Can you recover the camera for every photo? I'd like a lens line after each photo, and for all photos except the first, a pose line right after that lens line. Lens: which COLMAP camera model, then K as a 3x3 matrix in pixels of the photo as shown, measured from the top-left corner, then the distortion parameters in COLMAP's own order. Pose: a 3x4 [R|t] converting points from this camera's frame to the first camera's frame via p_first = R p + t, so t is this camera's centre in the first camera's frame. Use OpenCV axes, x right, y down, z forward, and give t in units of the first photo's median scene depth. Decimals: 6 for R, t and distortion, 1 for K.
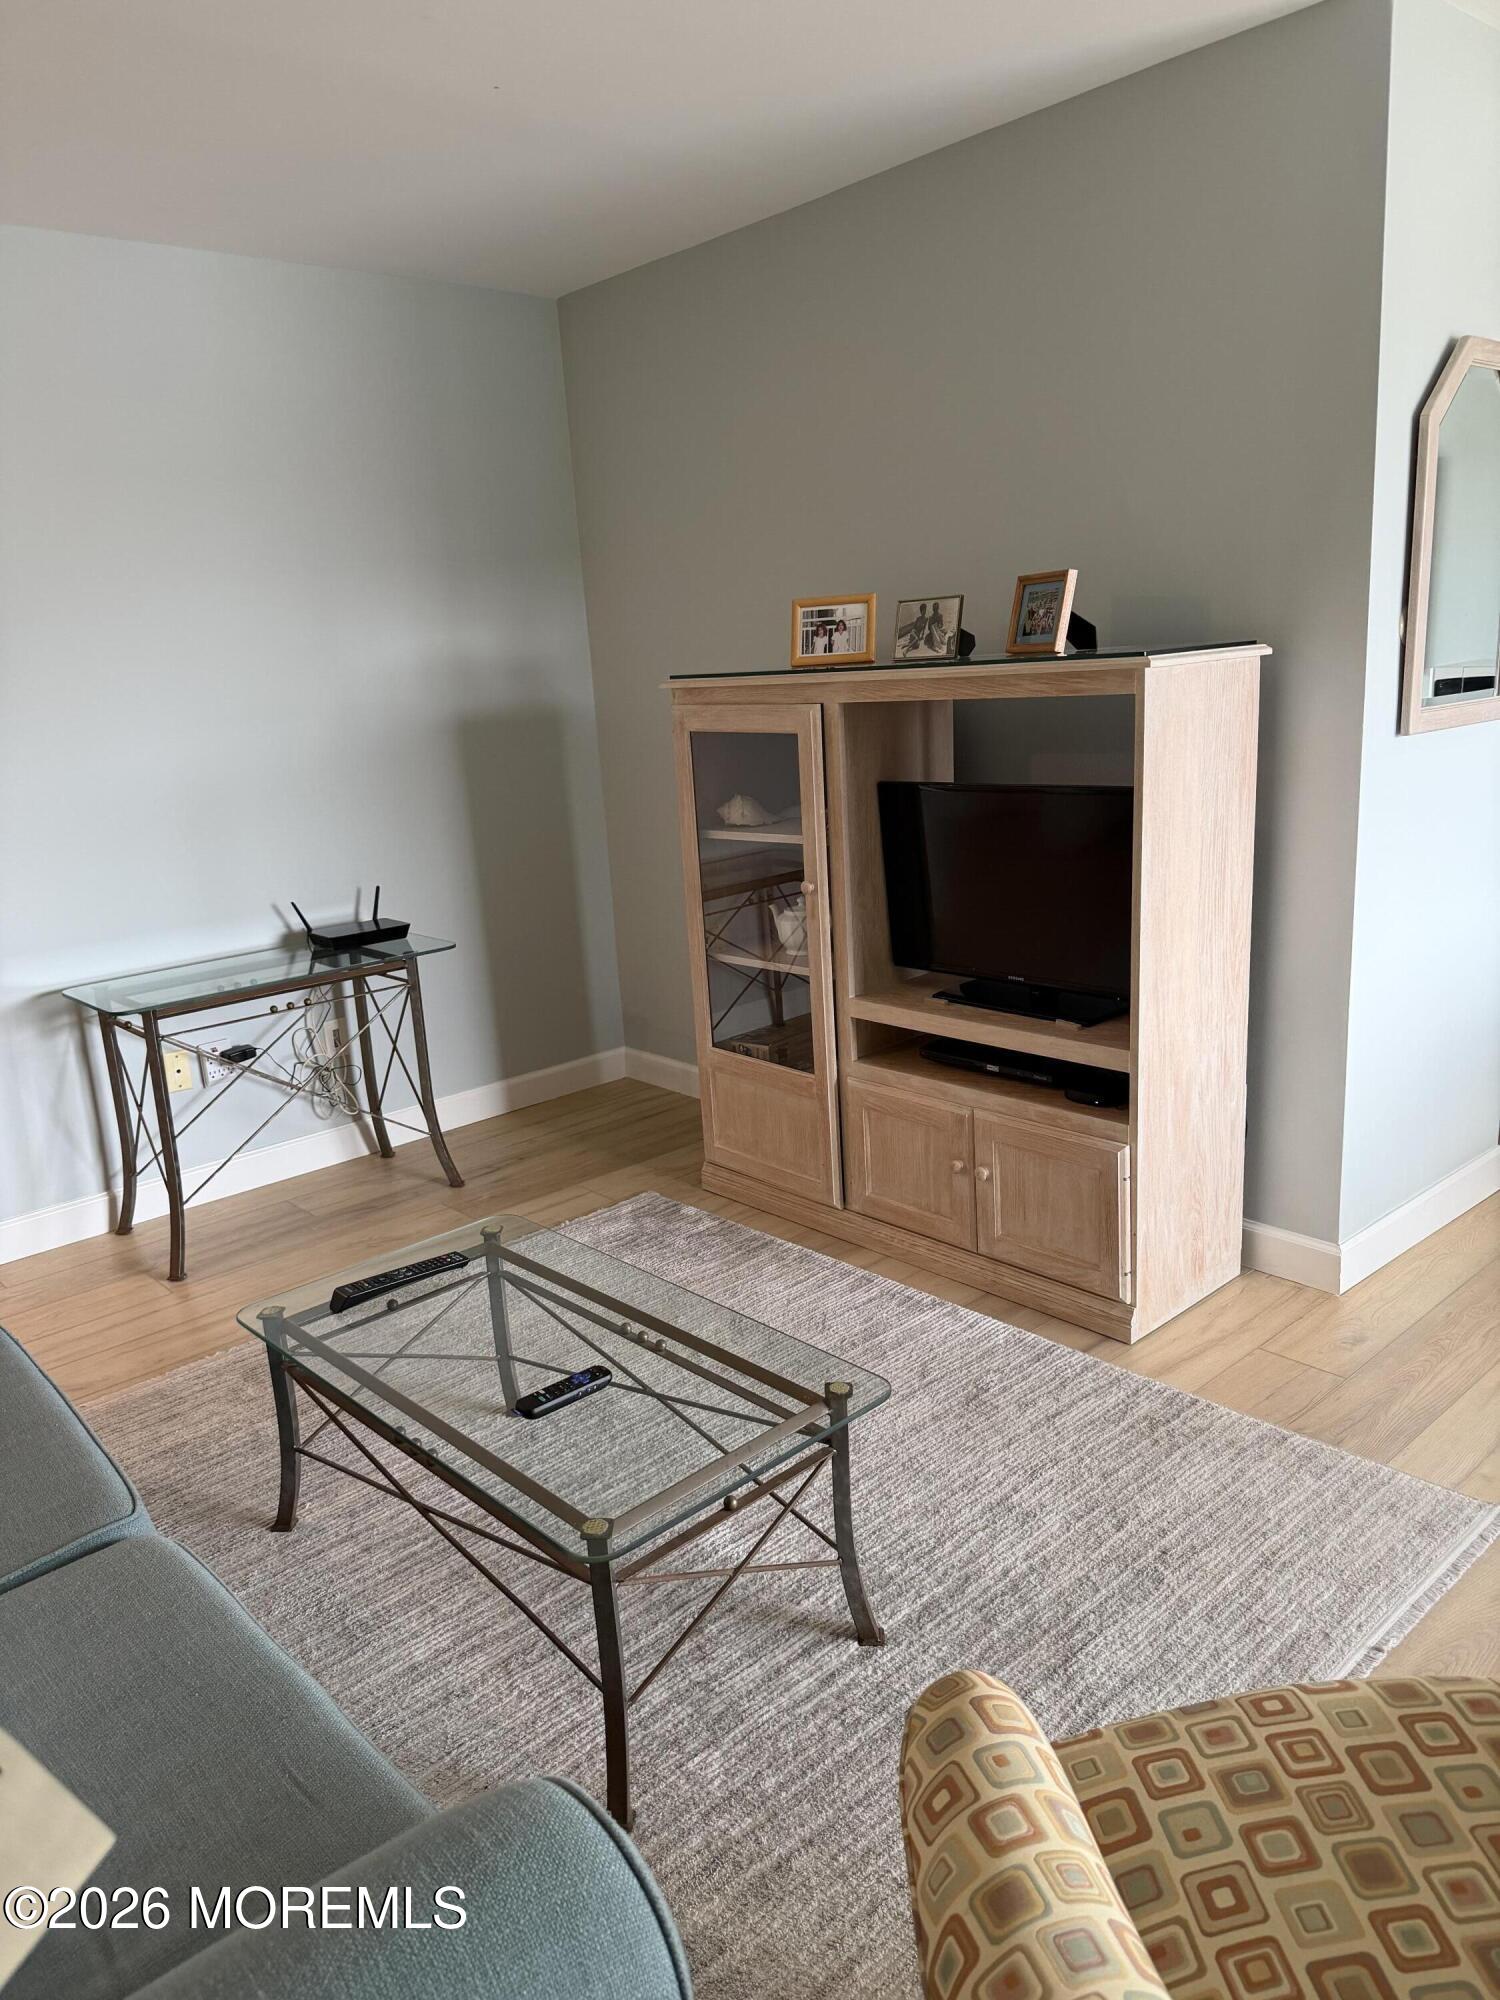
lens RADIAL K [[1426.9, 0, 759.8], [0, 1426.9, 994.0], [0, 0, 1]] dist [0.127710, -0.125113]
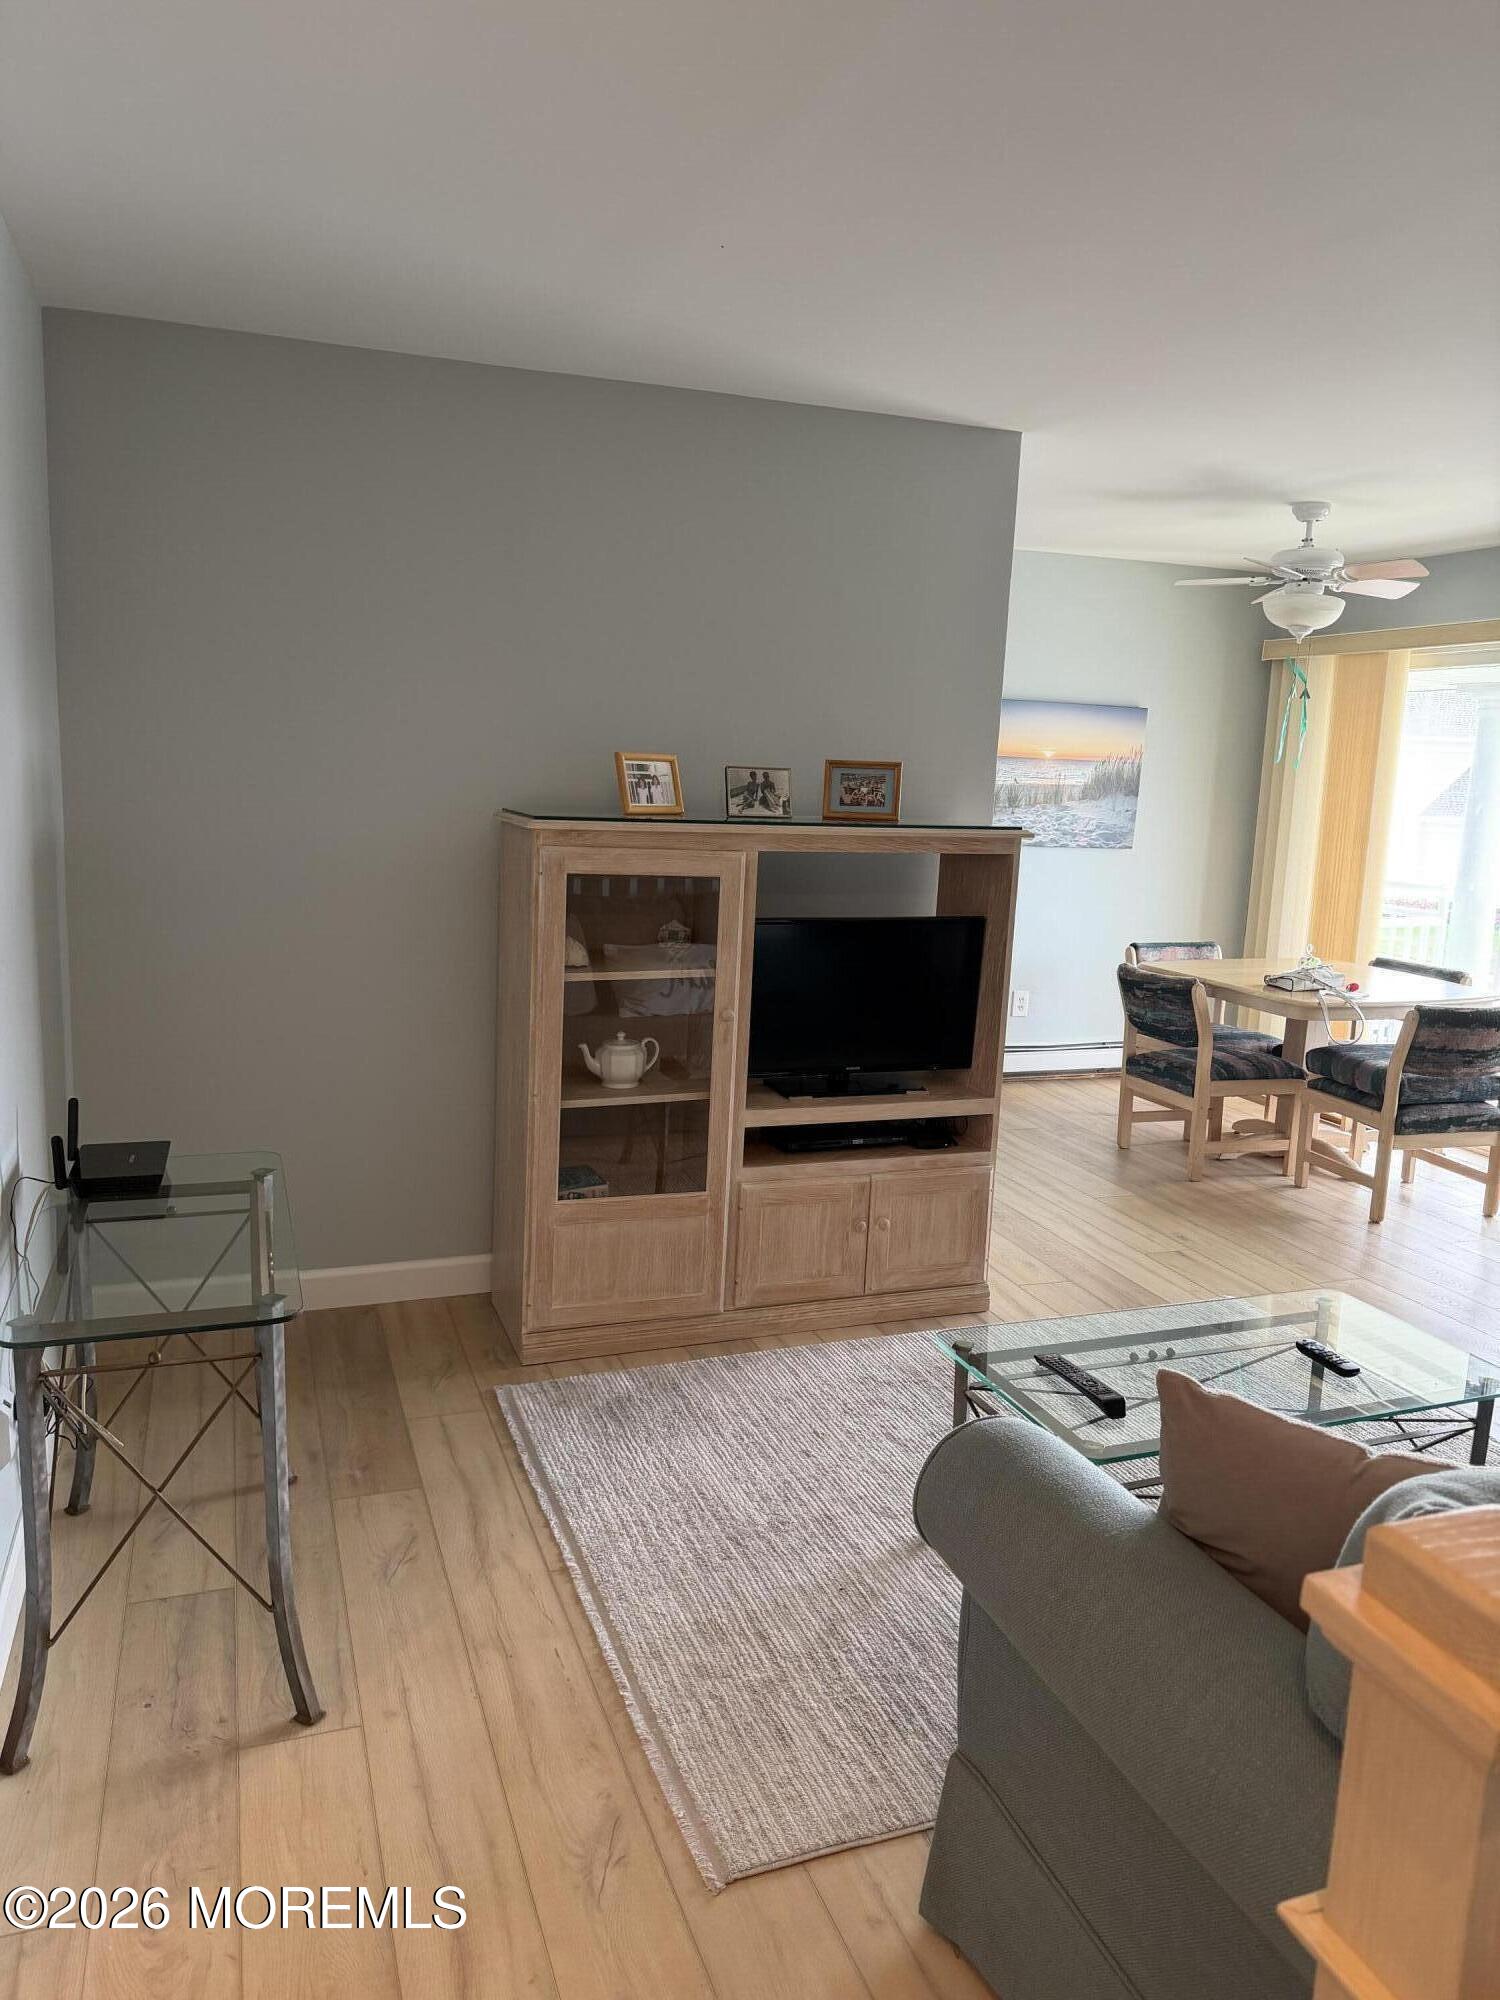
lens RADIAL K [[1426.9, 0, 767.9], [0, 1426.9, 988.6], [0, 0, 1]] dist [0.127710, -0.125113]
pose [[0.356592, -0.067444, 0.931823, -0.991896], [0.160590, 0.986971, 0.009980, -0.102605], [-0.920355, 0.146082, 0.362777, 0.582552]]
